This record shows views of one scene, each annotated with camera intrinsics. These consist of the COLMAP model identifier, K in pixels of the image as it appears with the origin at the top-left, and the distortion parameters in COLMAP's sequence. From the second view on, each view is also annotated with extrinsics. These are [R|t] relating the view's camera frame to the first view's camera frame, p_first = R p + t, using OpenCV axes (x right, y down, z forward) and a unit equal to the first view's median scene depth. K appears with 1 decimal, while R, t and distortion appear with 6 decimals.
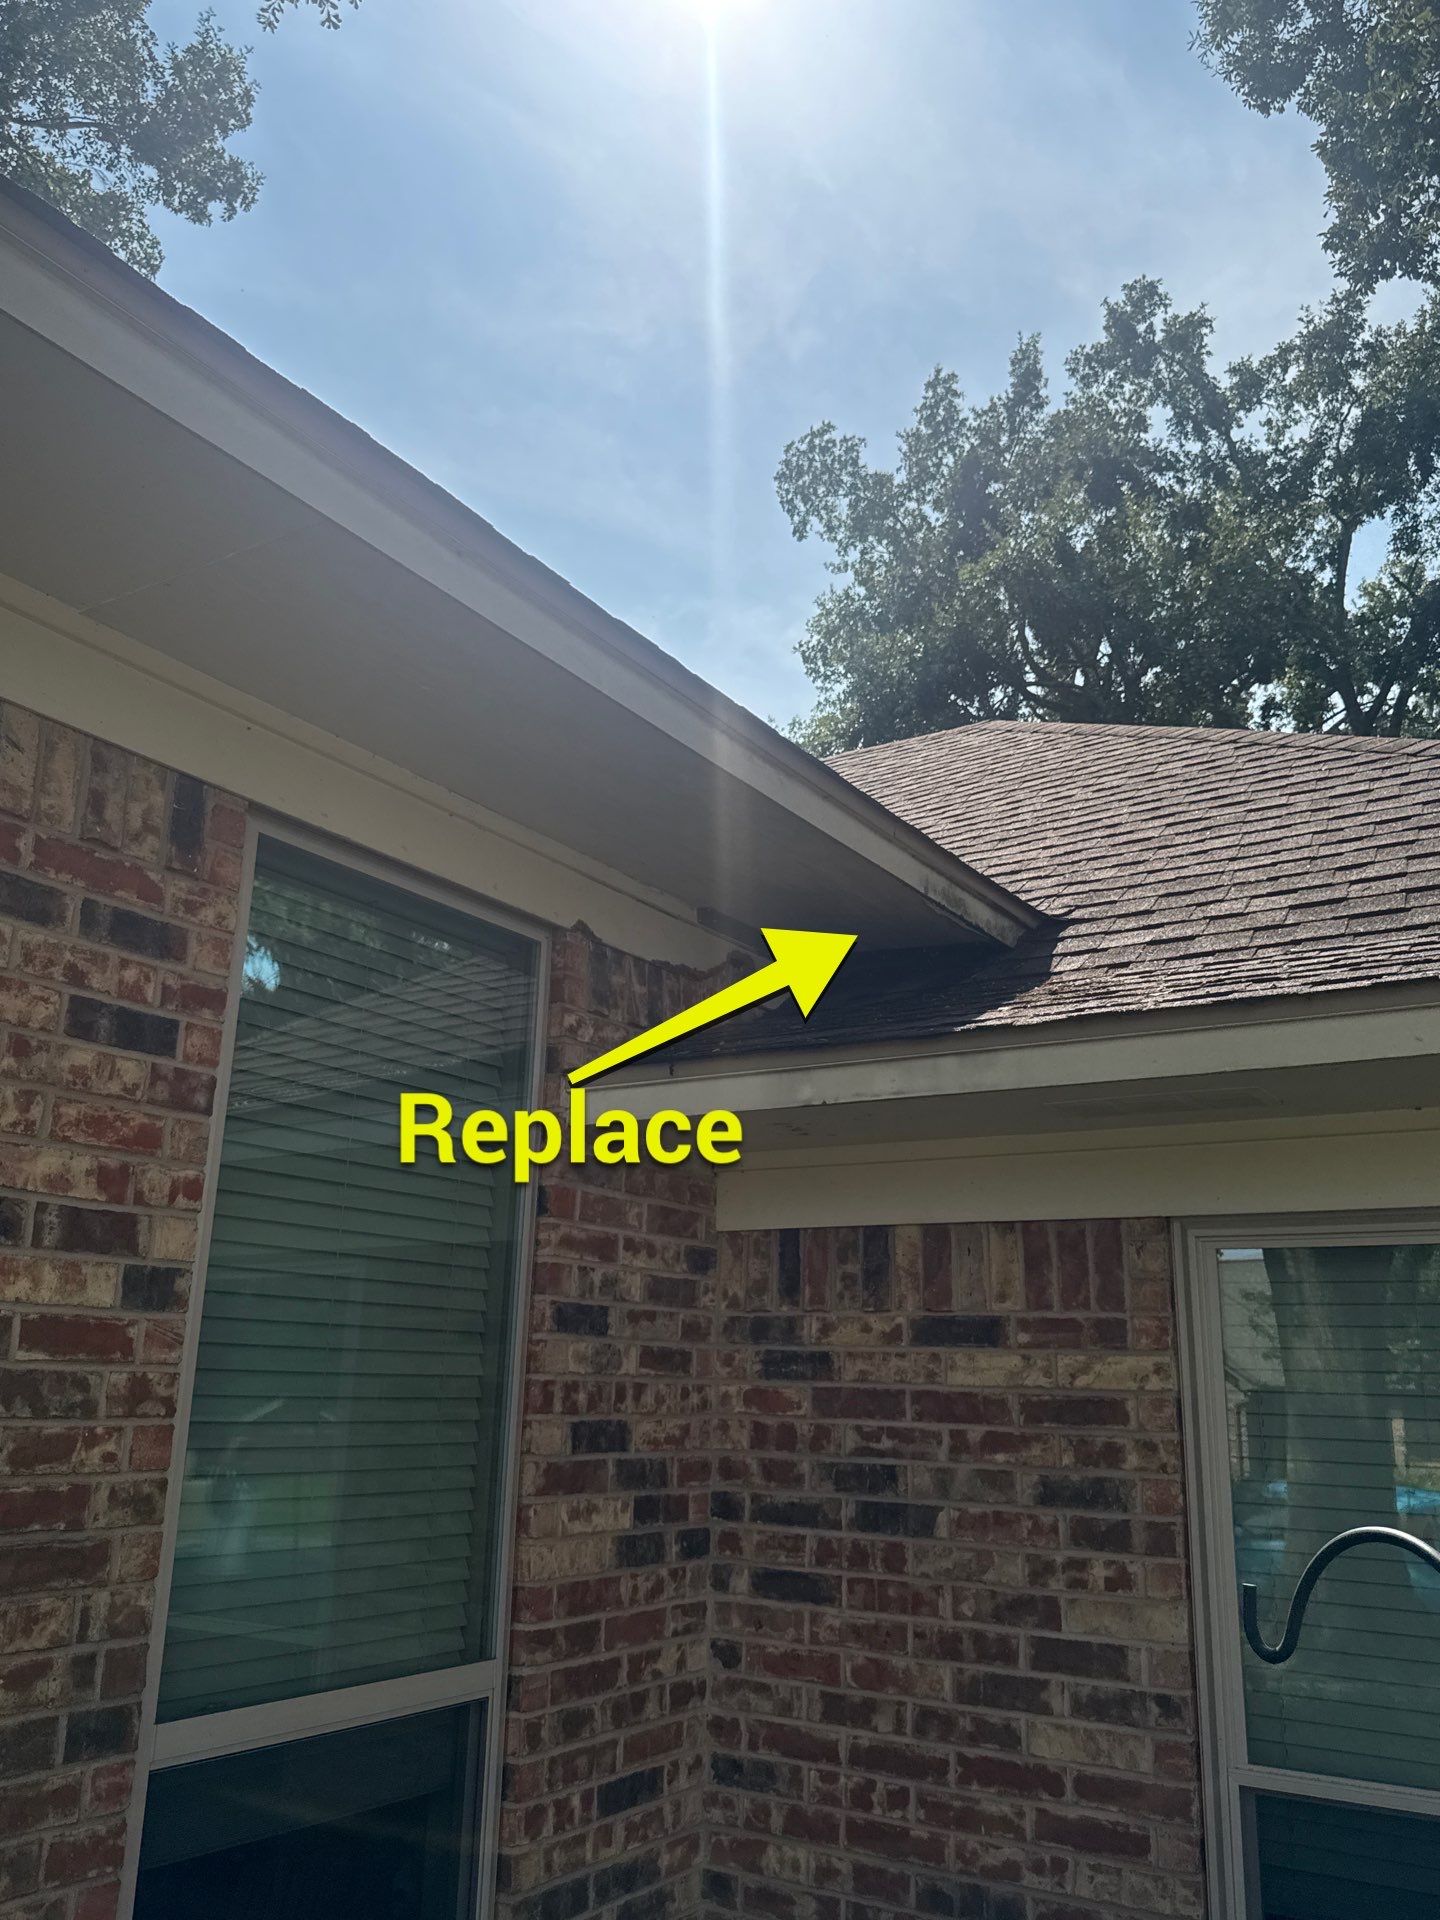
lens RADIAL K [[1547.6, 0, 720.0], [0, 1547.6, 960.0], [0, 0, 1]] dist [0.013782, -0.000367]
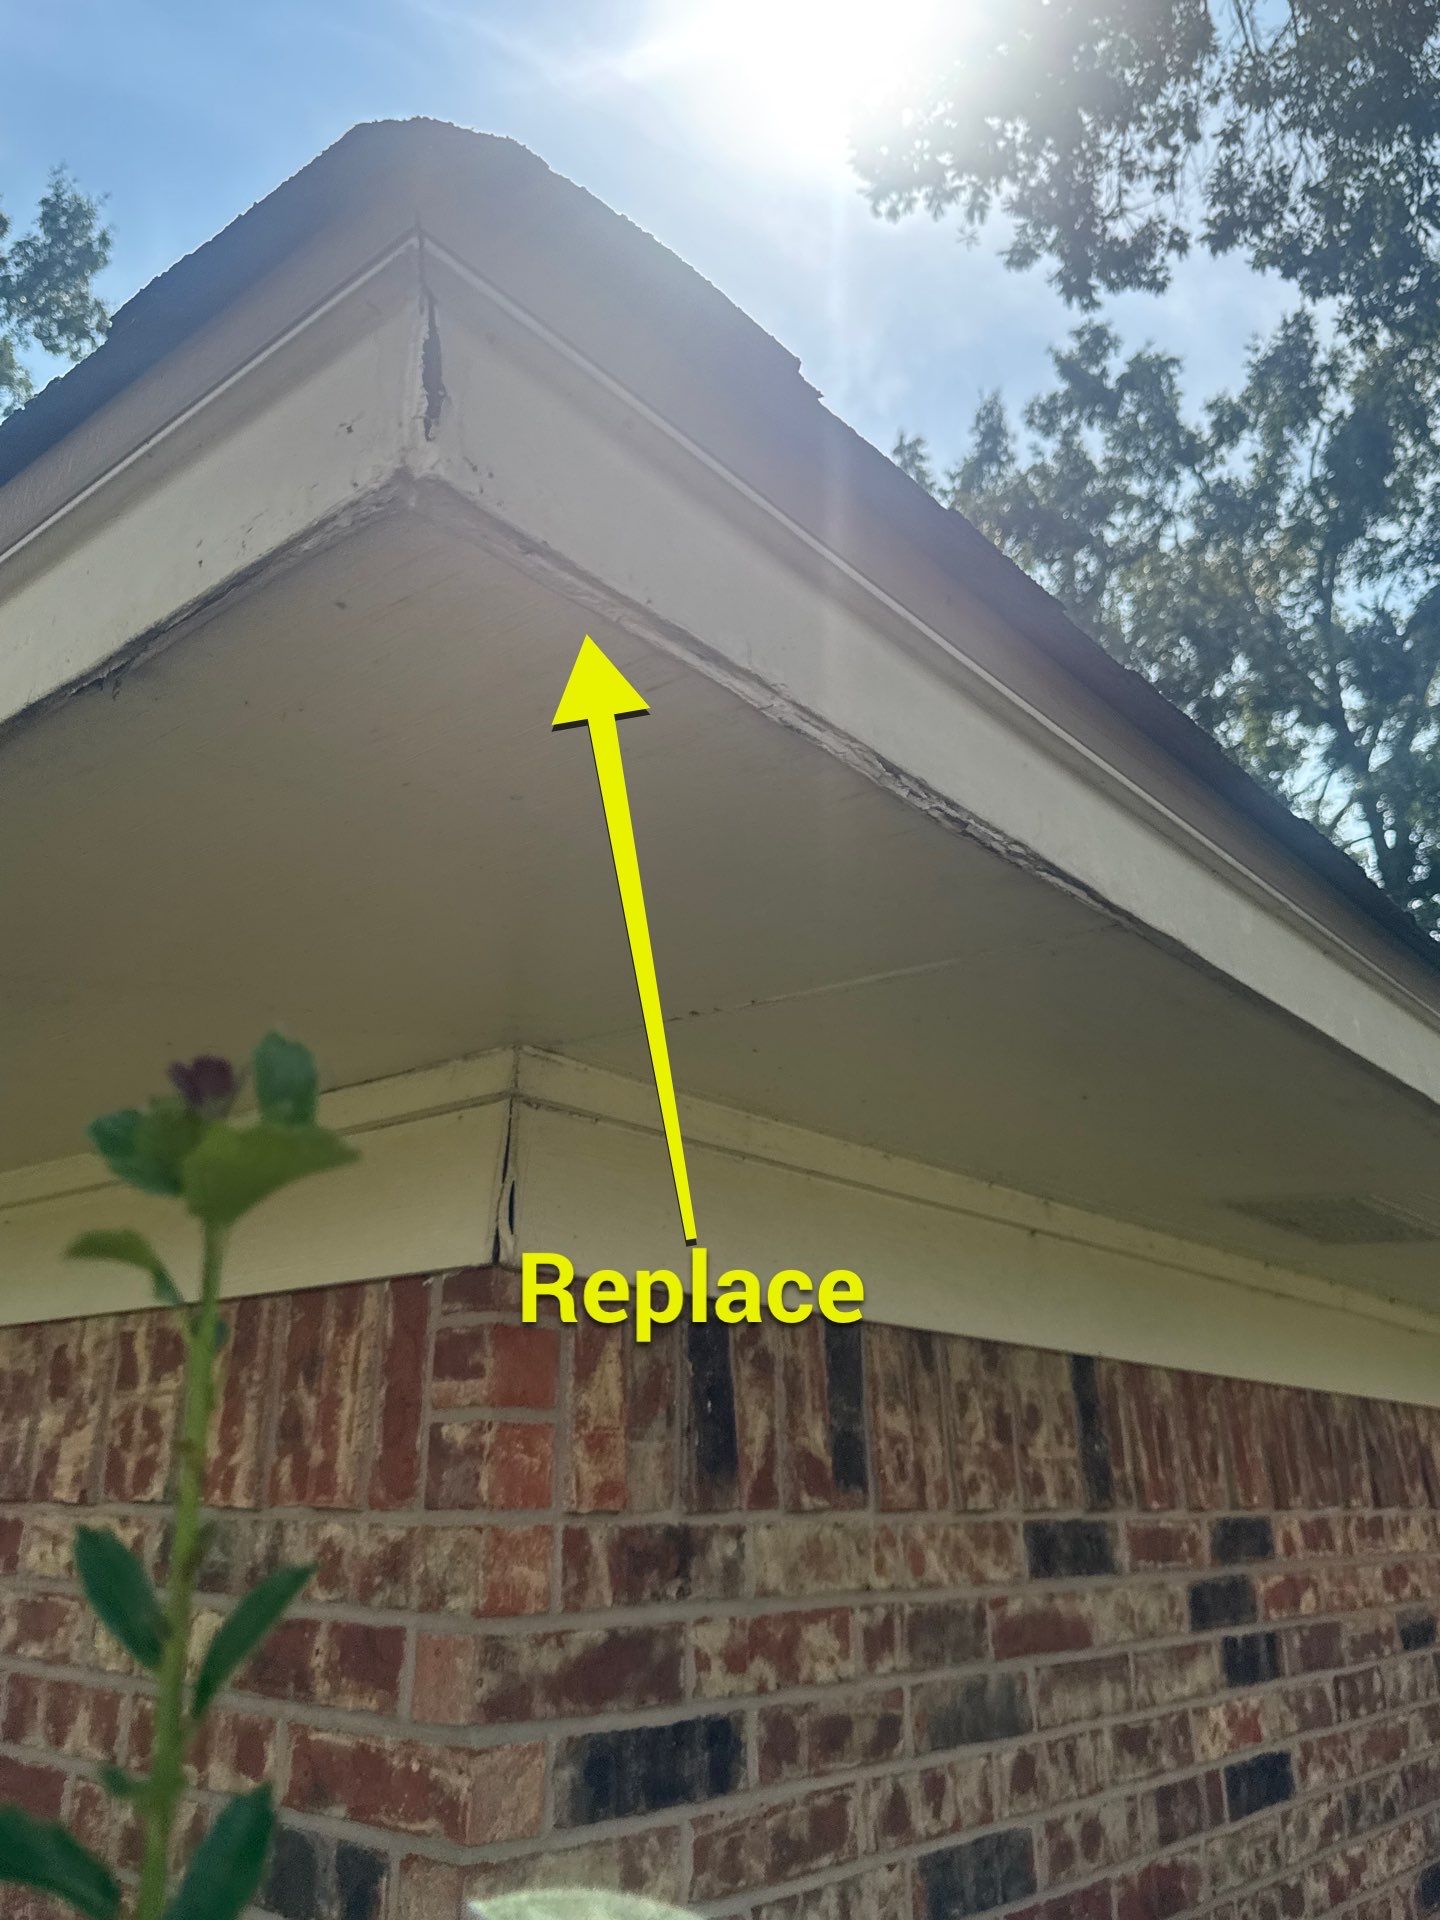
lens RADIAL K [[1564.3, 0, 720.0], [0, 1564.3, 960.0], [0, 0, 1]] dist [0.005333, -0.002735]
pose [[0.992484, -0.059796, -0.106772, 0.182361], [0.053508, 0.996714, -0.060815, 0.004311], [0.110057, 0.054645, 0.992422, 0.043263]]
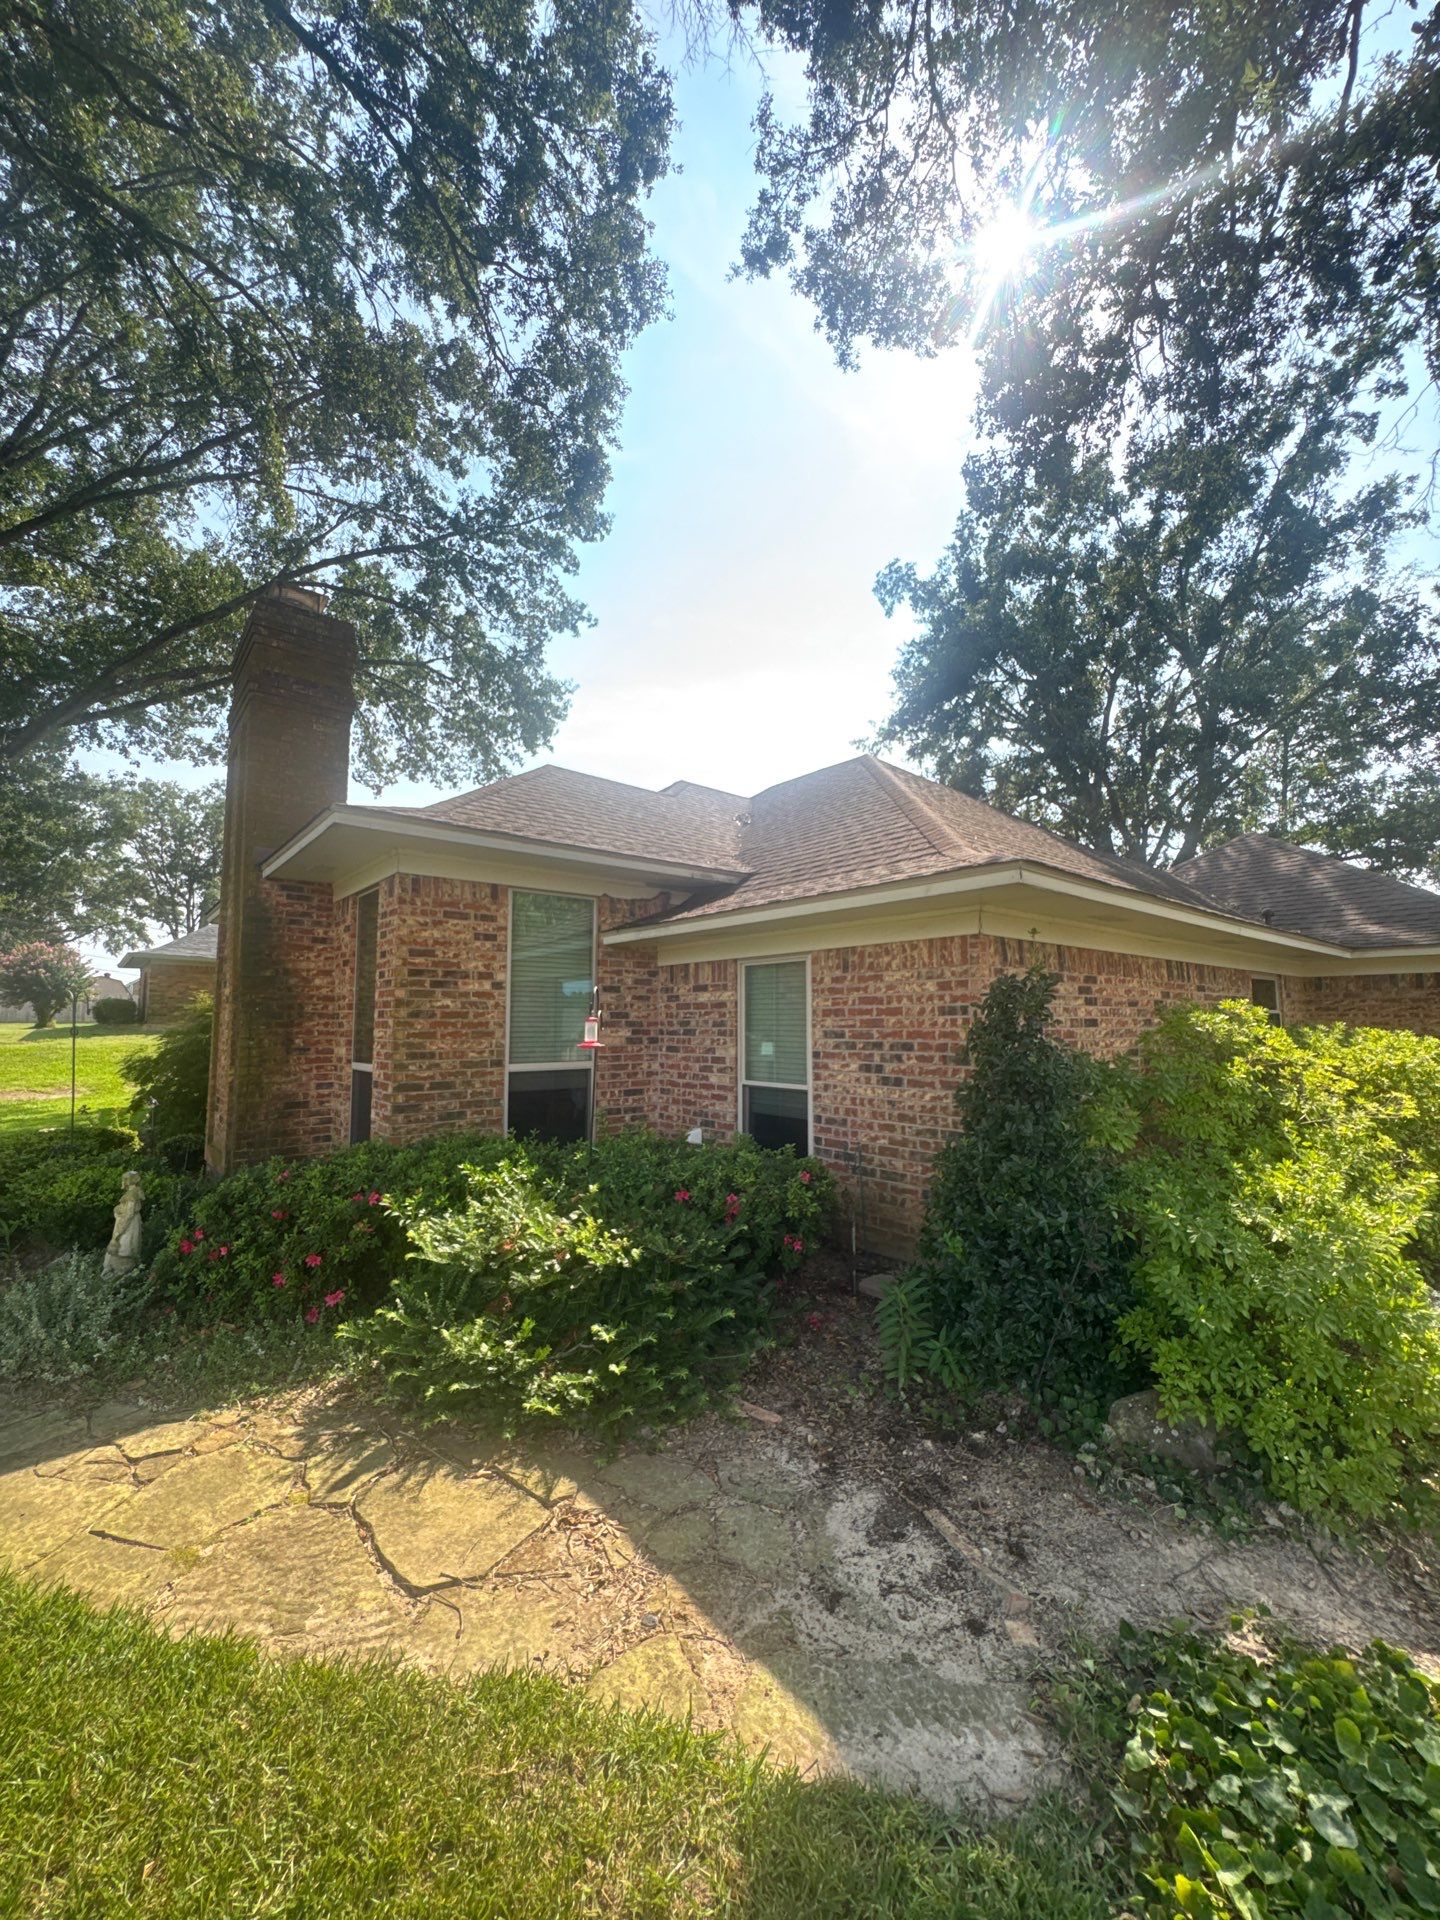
lens RADIAL K [[764.1, 0, 720.0], [0, 764.1, 960.0], [0, 0, 1]] dist [-0.001535, -0.000204]
pose [[0.958182, -0.047691, -0.282156, 0.149601], [0.099902, 0.979725, 0.173663, -0.034039], [0.268153, -0.194589, 0.943520, -0.167711]]
